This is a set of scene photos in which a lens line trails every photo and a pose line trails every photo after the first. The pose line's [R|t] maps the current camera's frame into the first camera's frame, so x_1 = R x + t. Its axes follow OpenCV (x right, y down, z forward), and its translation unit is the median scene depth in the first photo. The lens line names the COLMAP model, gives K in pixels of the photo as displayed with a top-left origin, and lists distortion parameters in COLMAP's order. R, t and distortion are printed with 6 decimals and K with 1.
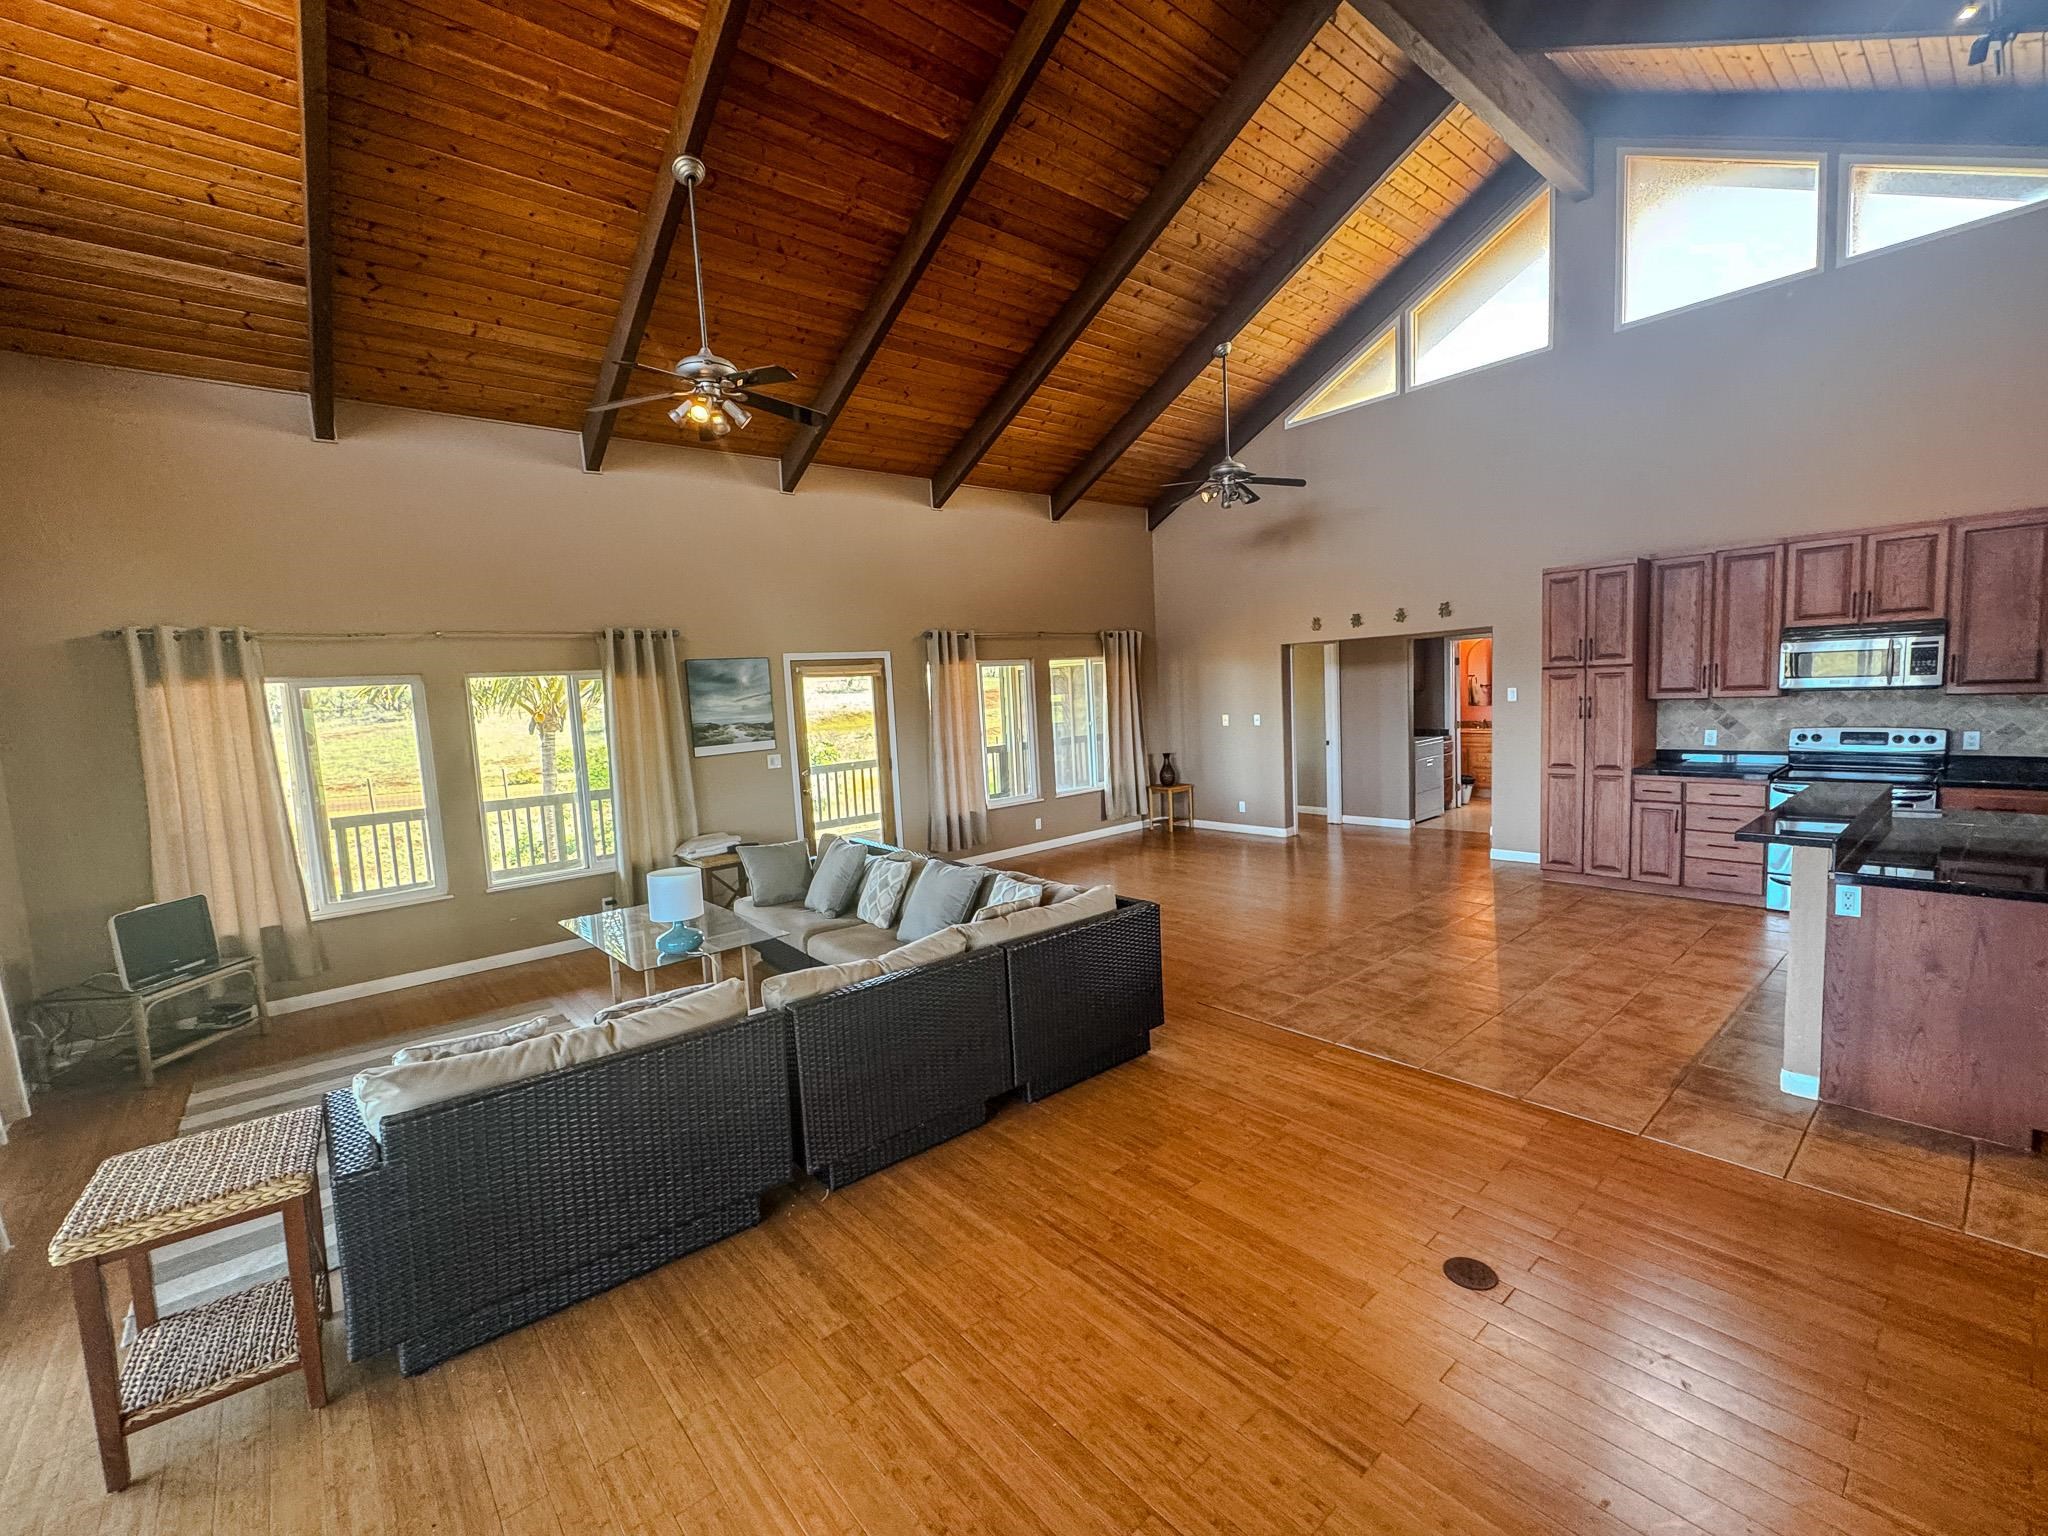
lens RADIAL K [[896.0, 0, 1030.3], [0, 896.0, 754.9], [0, 0, 1]] dist [-0.001553, 0.000080]
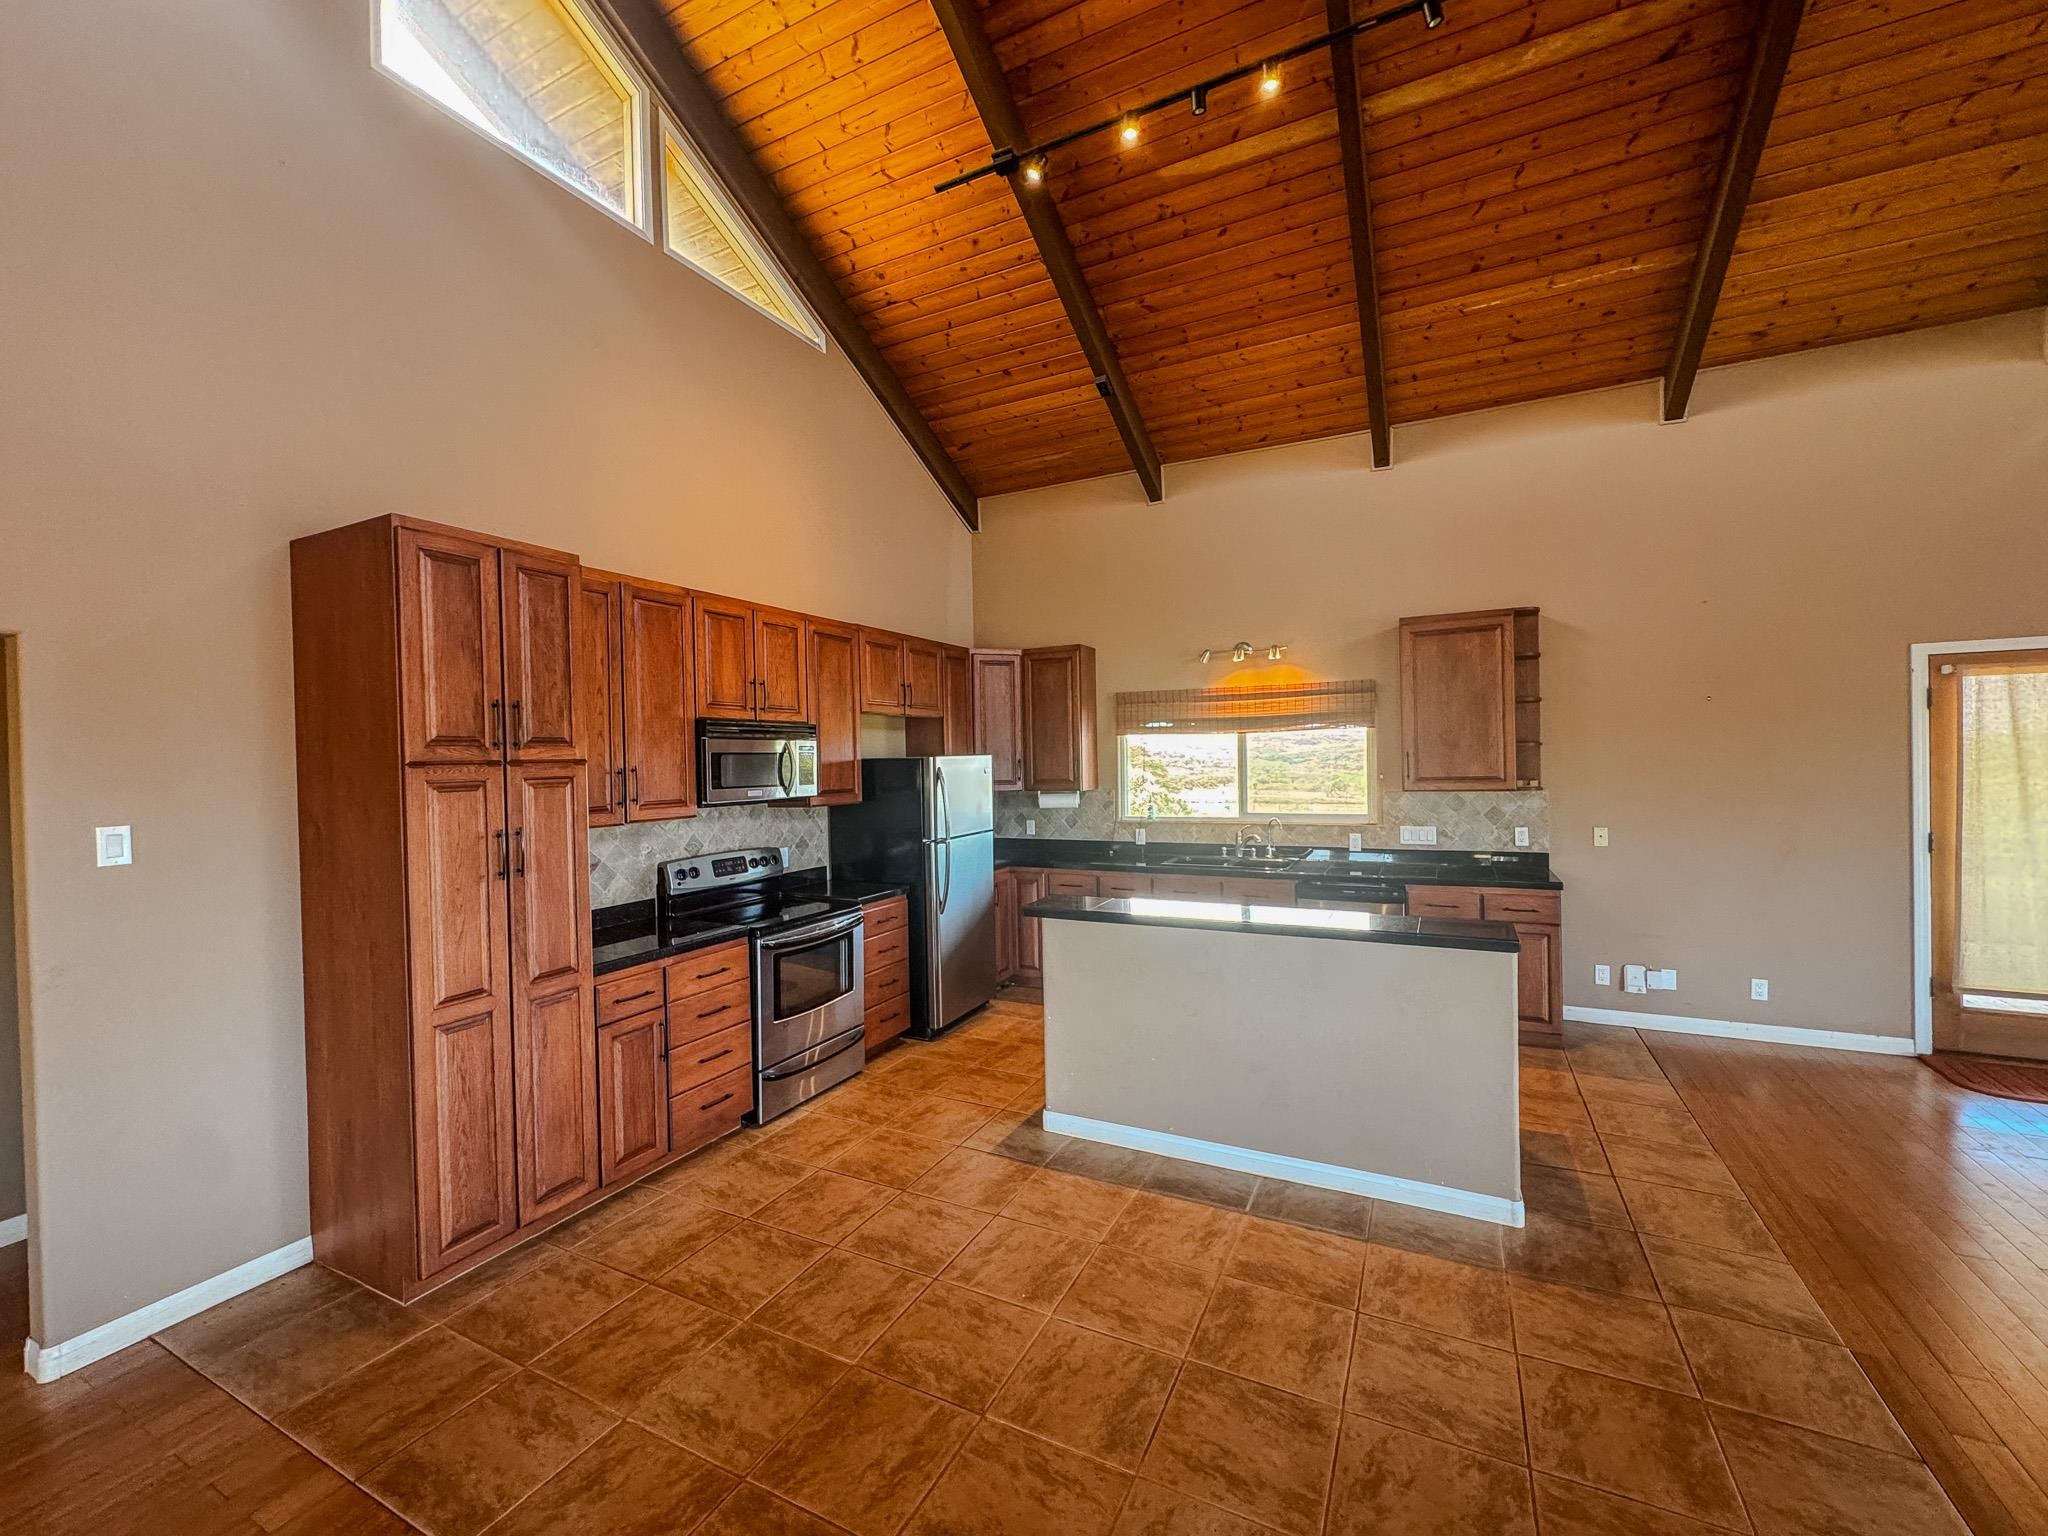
lens RADIAL K [[830.9, 0, 1019.1], [0, 830.9, 770.5], [0, 0, 1]] dist [-0.001558, -0.000041]
pose [[-0.370019, 0.043791, 0.927991, 0.147768], [0.115179, 0.993344, -0.000950, -0.069273], [-0.921857, 0.106534, -0.372600, 0.984637]]
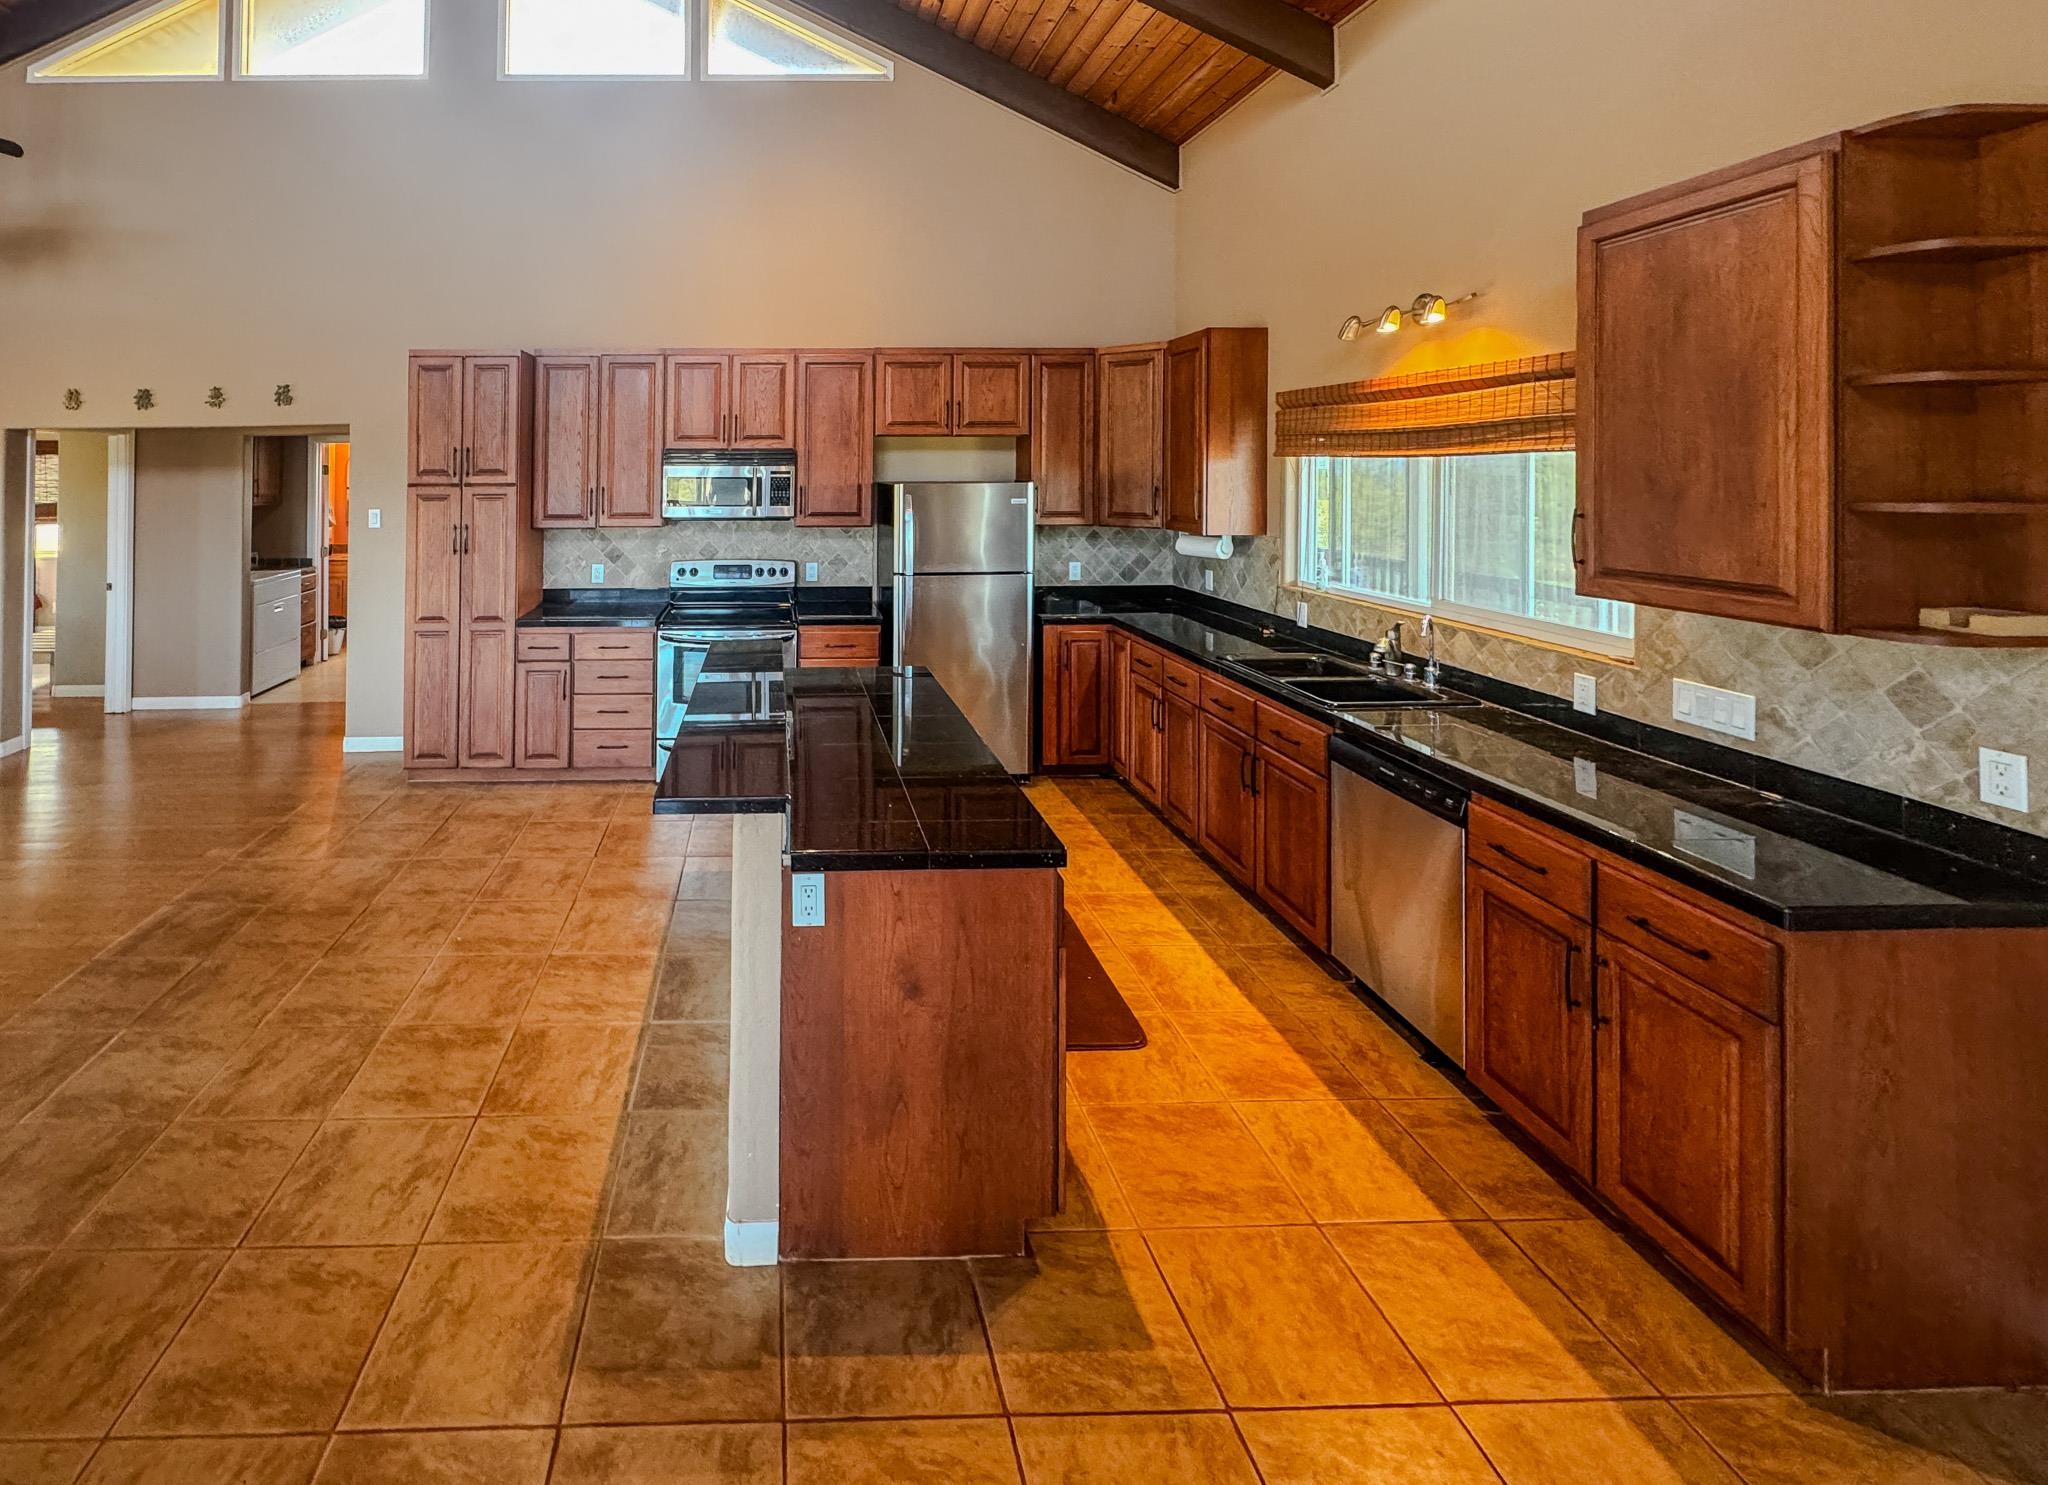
lens RADIAL K [[905.7, 0, 796.9], [0, 905.7, 453.9], [0, 0, 1]] dist [-0.000446, 0.000335]
pose [[0.639902, 0.058428, 0.766232, 0.234843], [0.034780, 0.993881, -0.104833, -0.037512], [-0.767669, 0.093732, 0.633955, 0.325360]]
